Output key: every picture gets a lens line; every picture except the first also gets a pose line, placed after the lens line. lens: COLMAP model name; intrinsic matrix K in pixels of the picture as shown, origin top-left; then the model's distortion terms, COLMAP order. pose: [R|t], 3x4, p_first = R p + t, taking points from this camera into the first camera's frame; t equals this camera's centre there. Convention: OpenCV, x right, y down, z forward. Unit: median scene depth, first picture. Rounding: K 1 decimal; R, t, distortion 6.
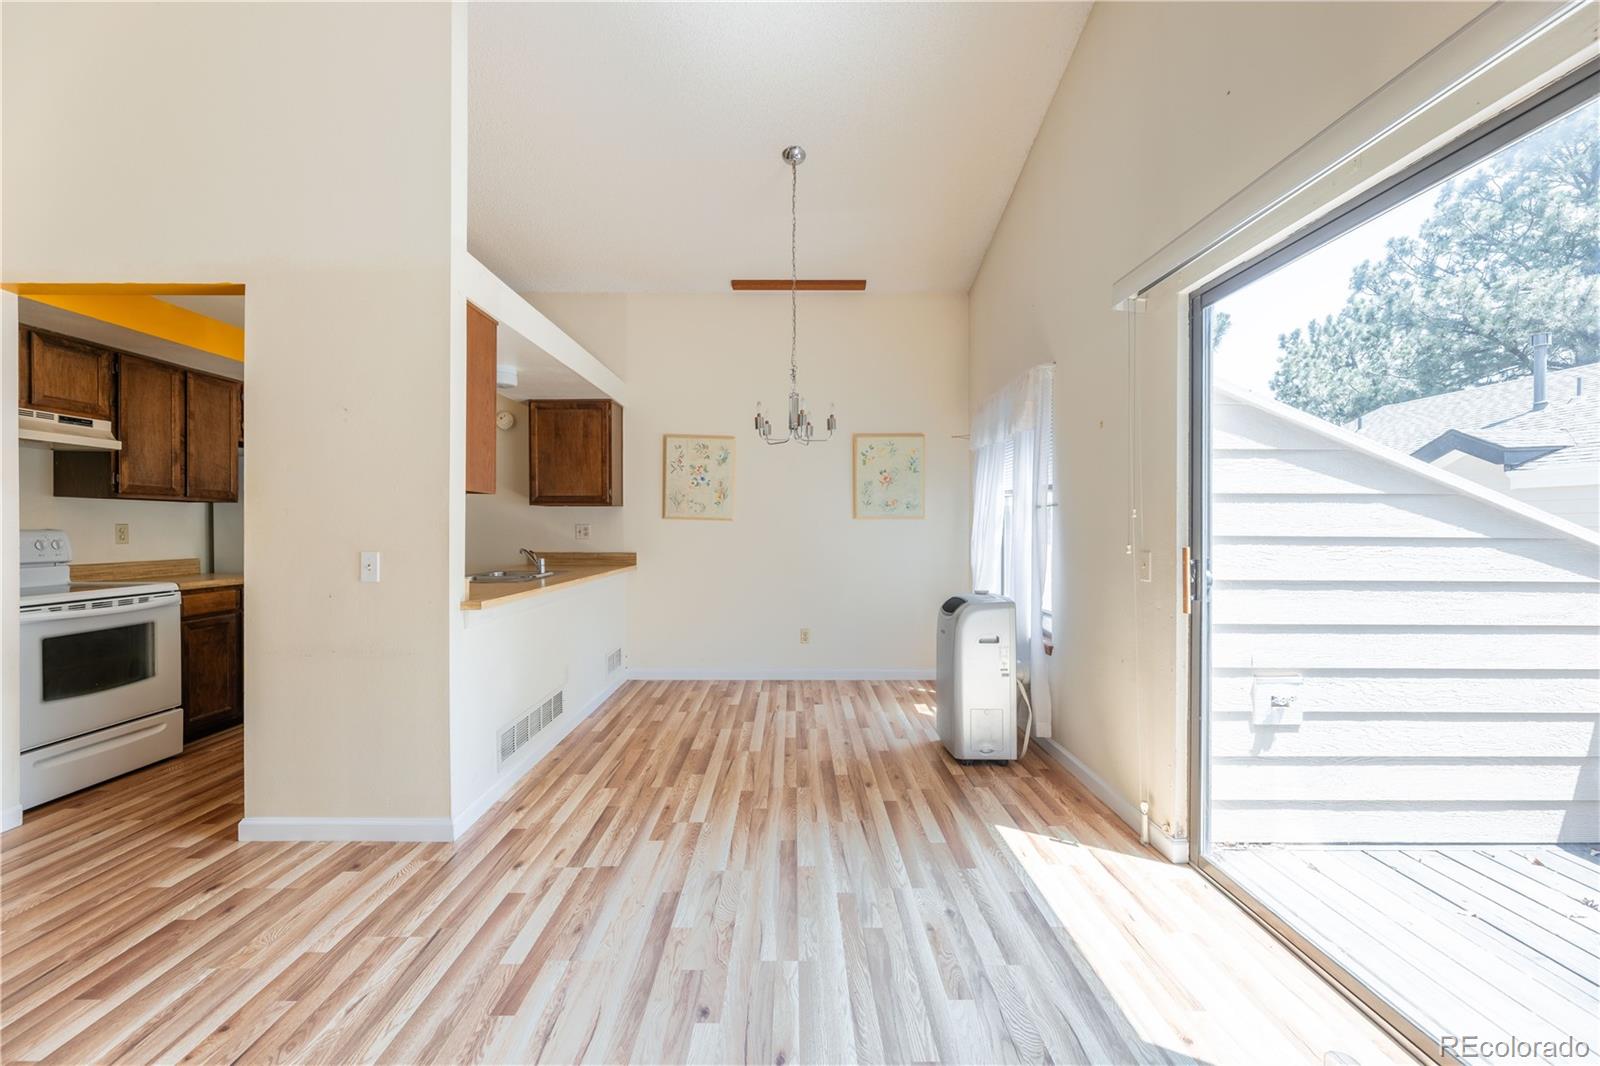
lens RADIAL K [[646.3, 0, 802.2], [0, 646.3, 531.4], [0, 0, 1]] dist [-0.003614, 0.001210]
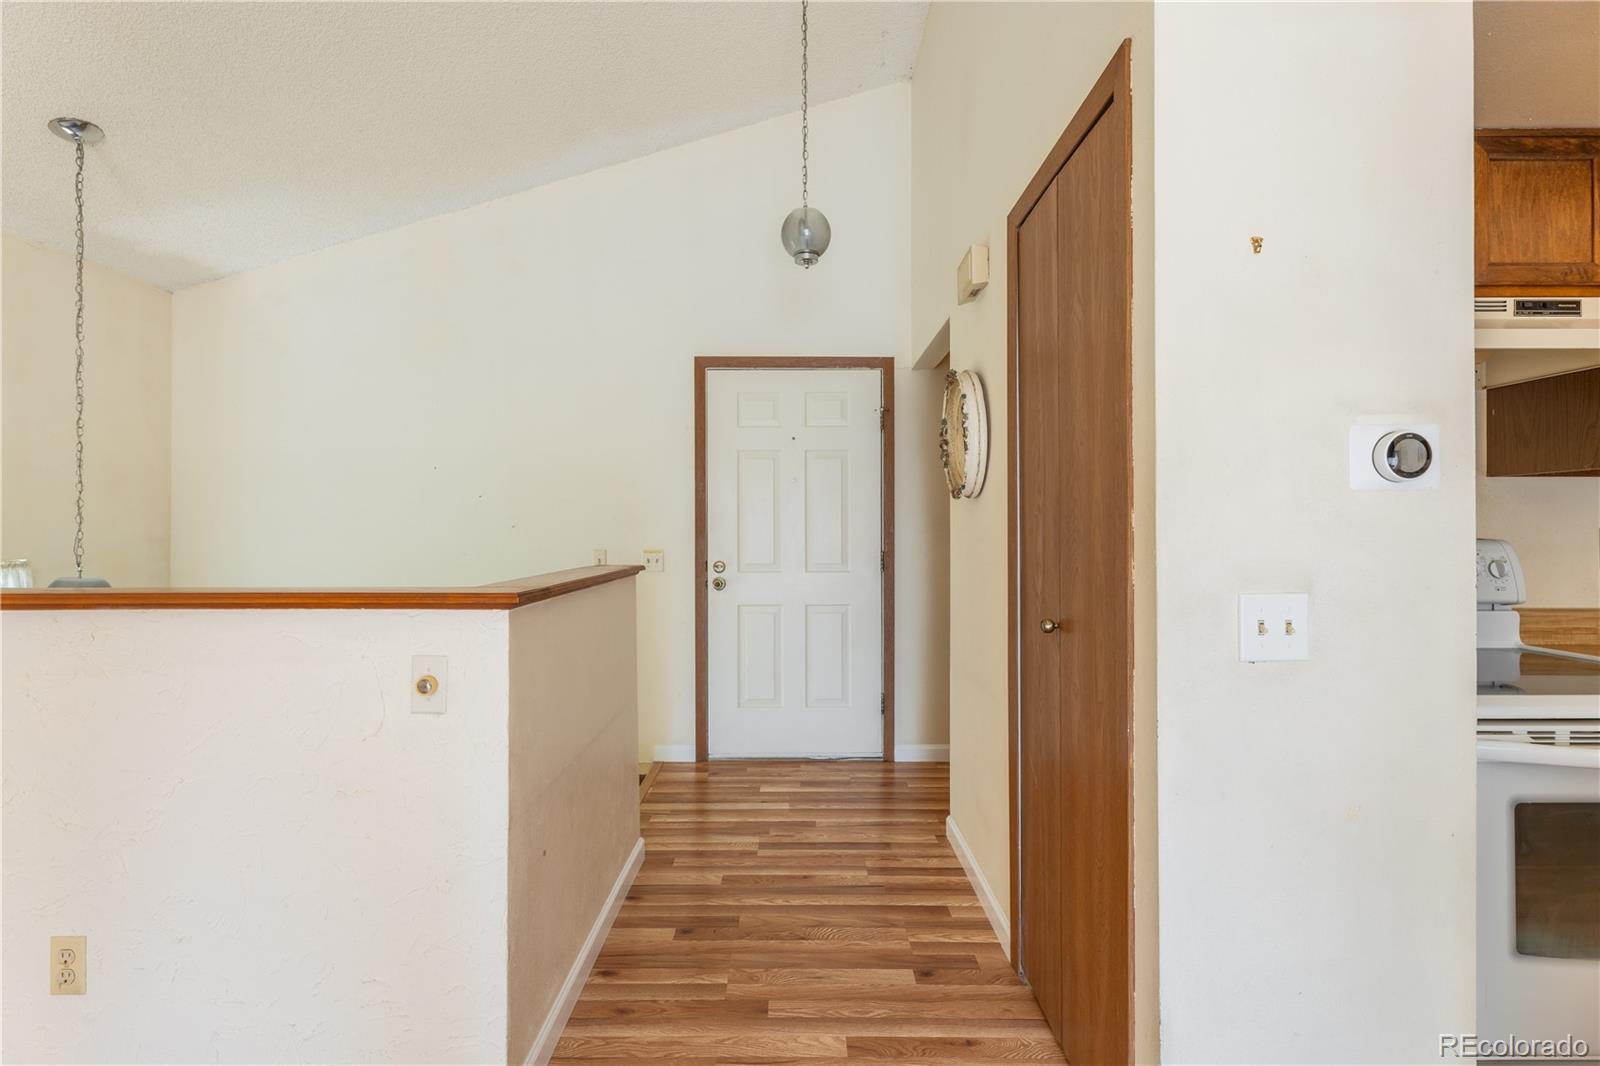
lens RADIAL K [[677.5, 0, 792.5], [0, 677.5, 529.1], [0, 0, 1]] dist [0.000431, -0.000001]
pose [[-0.018099, -0.004031, -0.999828, -0.594356], [-0.005937, 0.999975, -0.003924, -0.005533], [0.999819, 0.005865, -0.018122, 0.439495]]
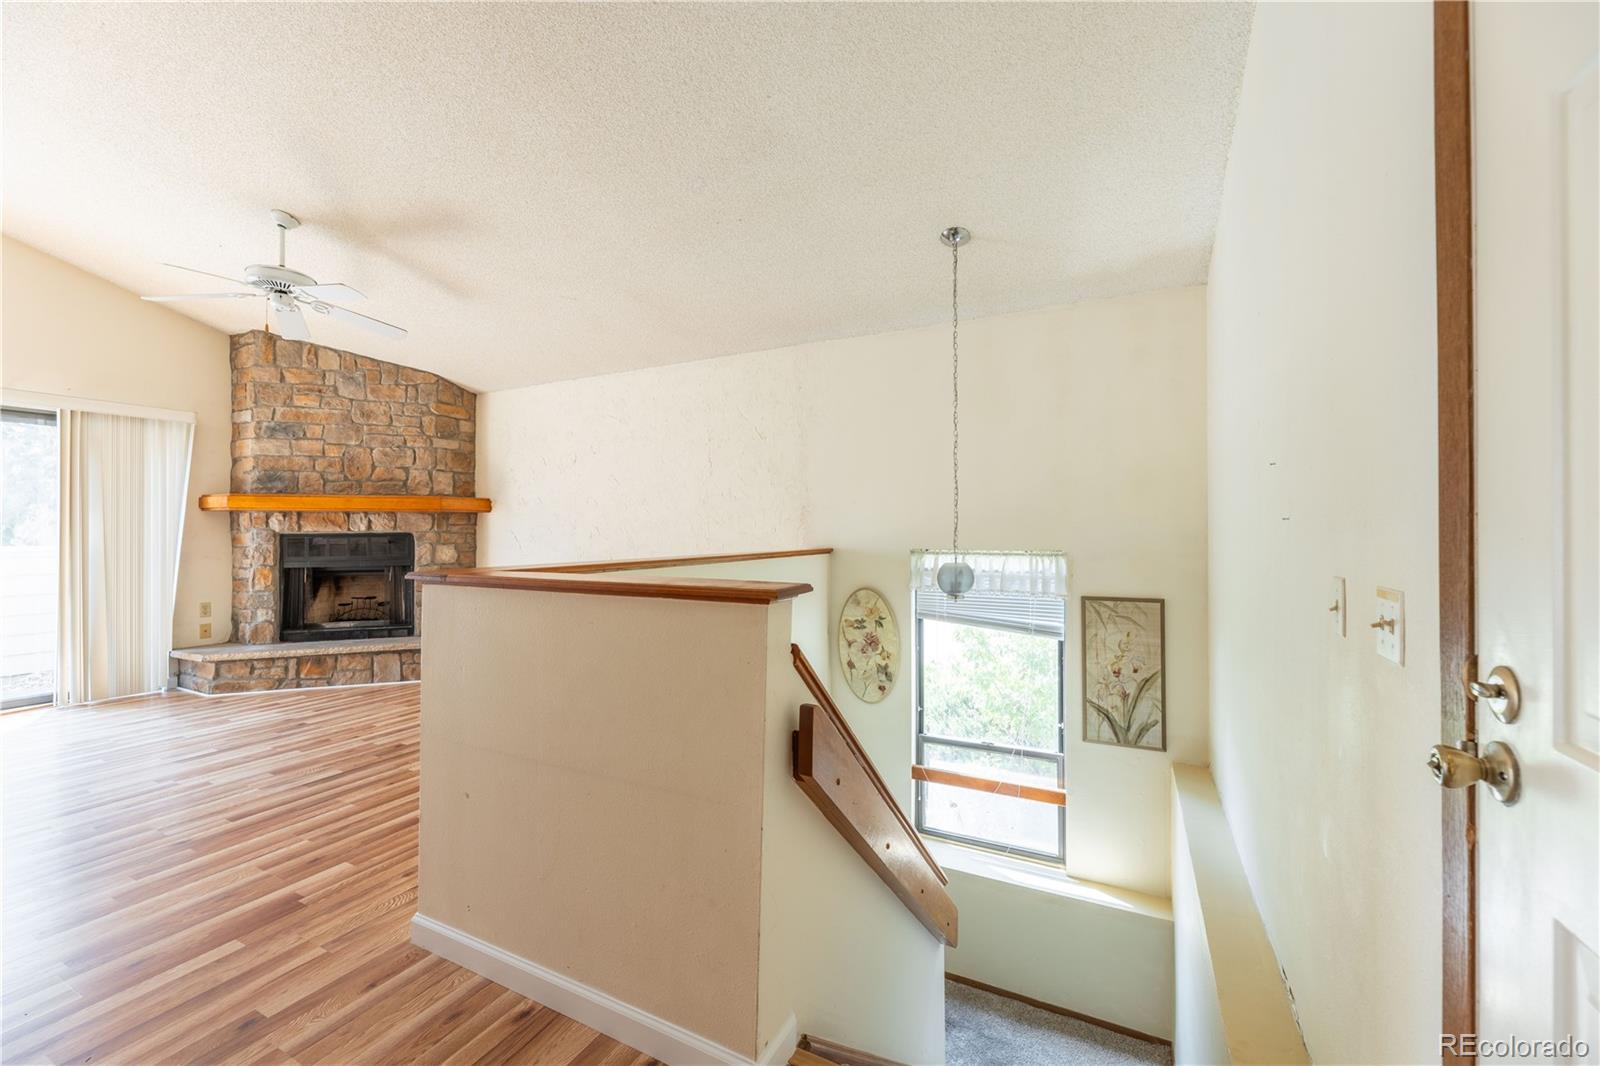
lens RADIAL K [[646.3, 0, 805.9], [0, 646.3, 530.8], [0, 0, 1]] dist [-0.003614, 0.001210]
pose [[-0.882842, 0.000275, 0.469671, -1.545204], [0.003984, 0.999968, 0.006903, -0.006911], [-0.469654, 0.007965, -0.882815, 0.599912]]
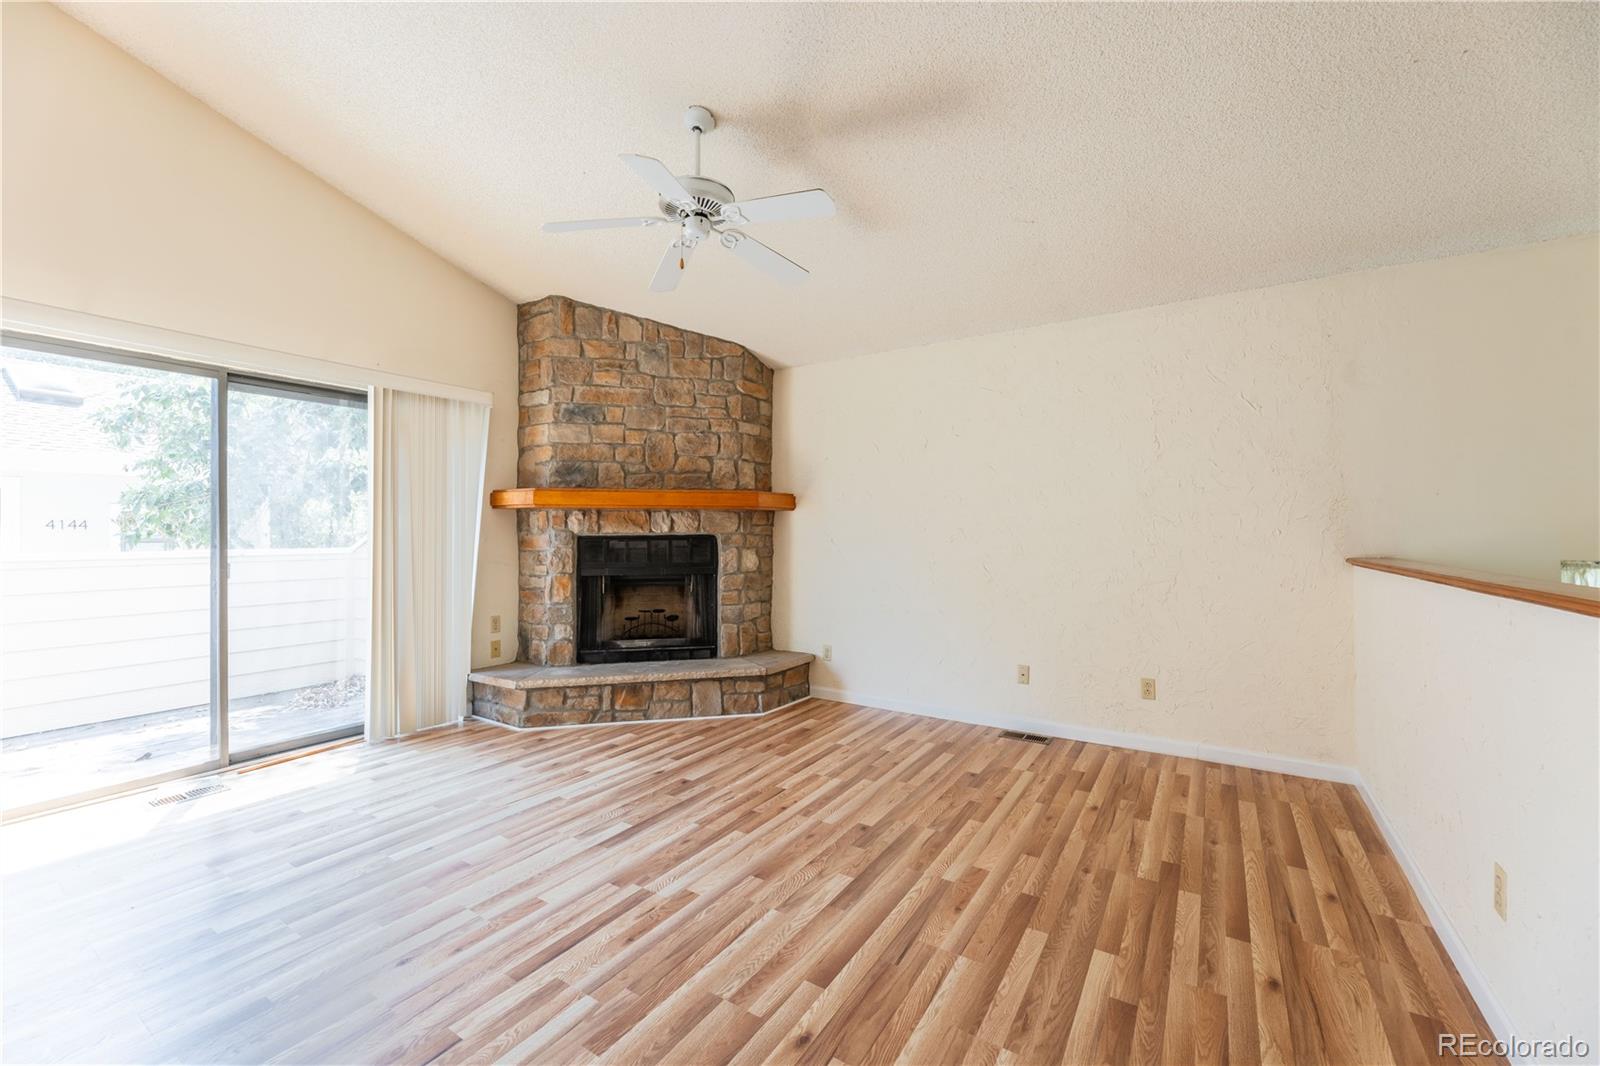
lens RADIAL K [[646.3, 0, 802.1], [0, 646.3, 530.7], [0, 0, 1]] dist [-0.003614, 0.001210]
pose [[-0.831336, 0.000122, 0.555770, -0.822254], [0.002781, 0.999988, 0.003940, -0.008092], [-0.555763, 0.004821, -0.831327, 0.662822]]
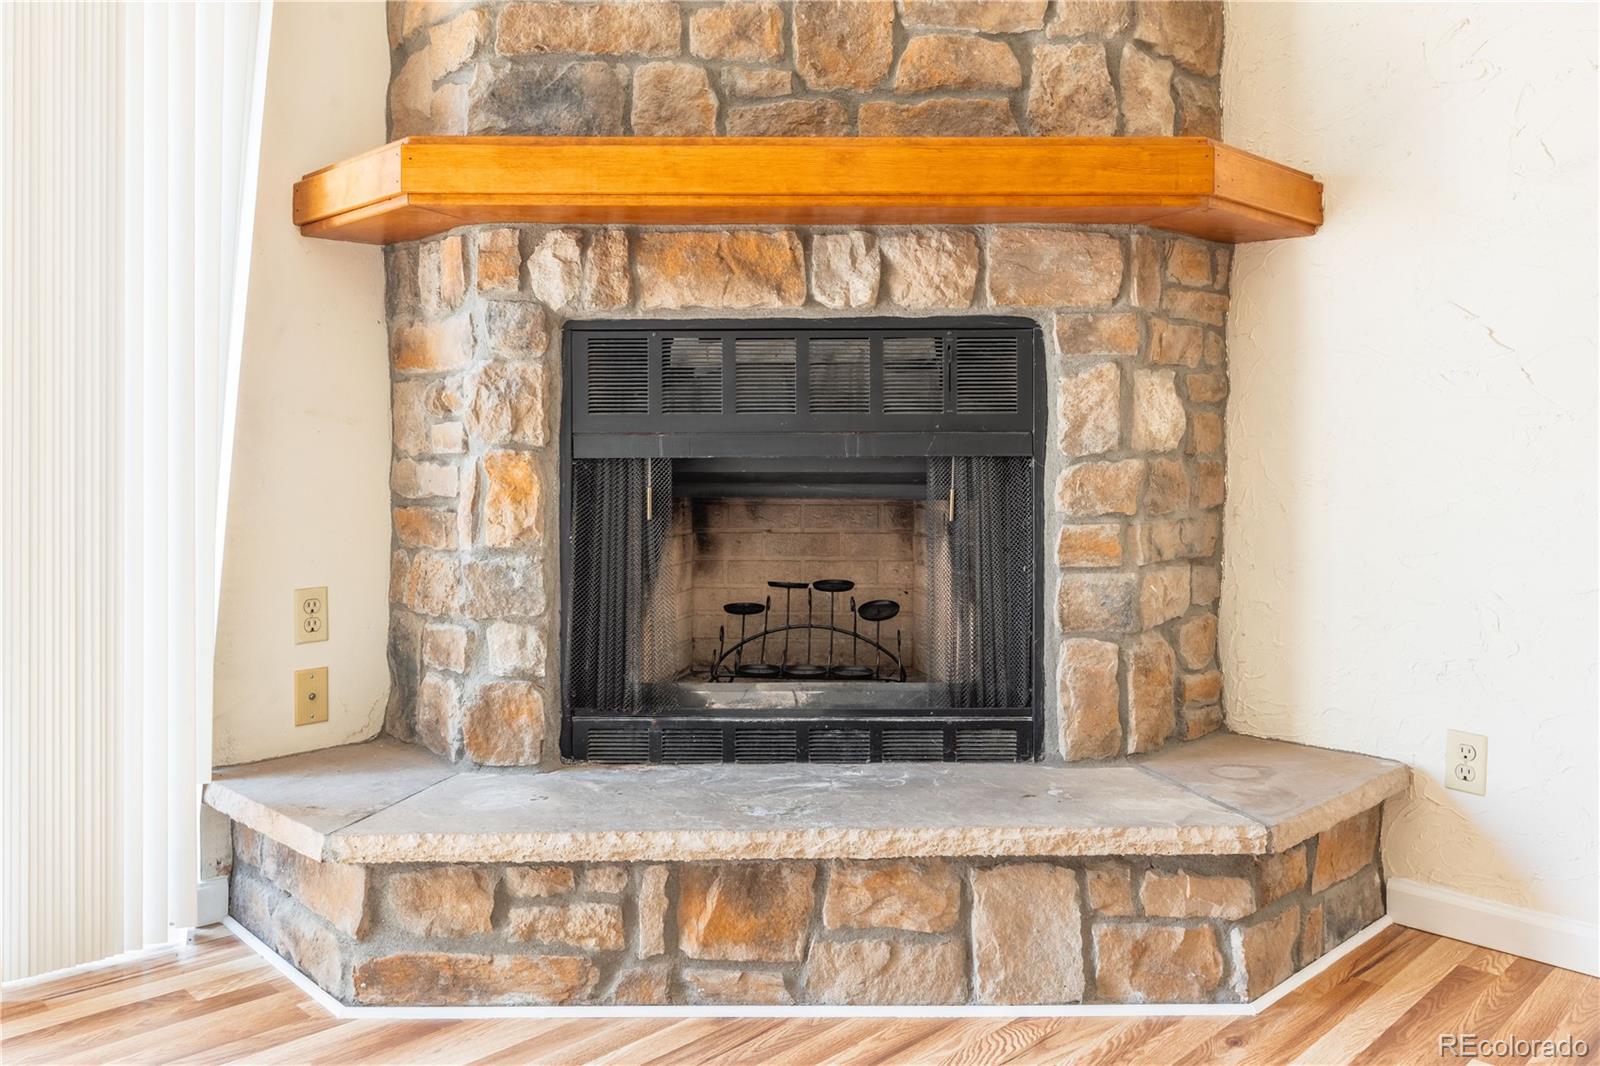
lens RADIAL K [[1227.4, 0, 812.2], [0, 1227.4, 440.3], [0, 0, 1]] dist [0.000514, -0.000990]
pose [[-0.695633, -0.003049, 0.718390, -0.340845], [0.003470, 0.999965, 0.007605, 0.071247], [-0.718389, 0.007783, -0.695599, 0.229047]]
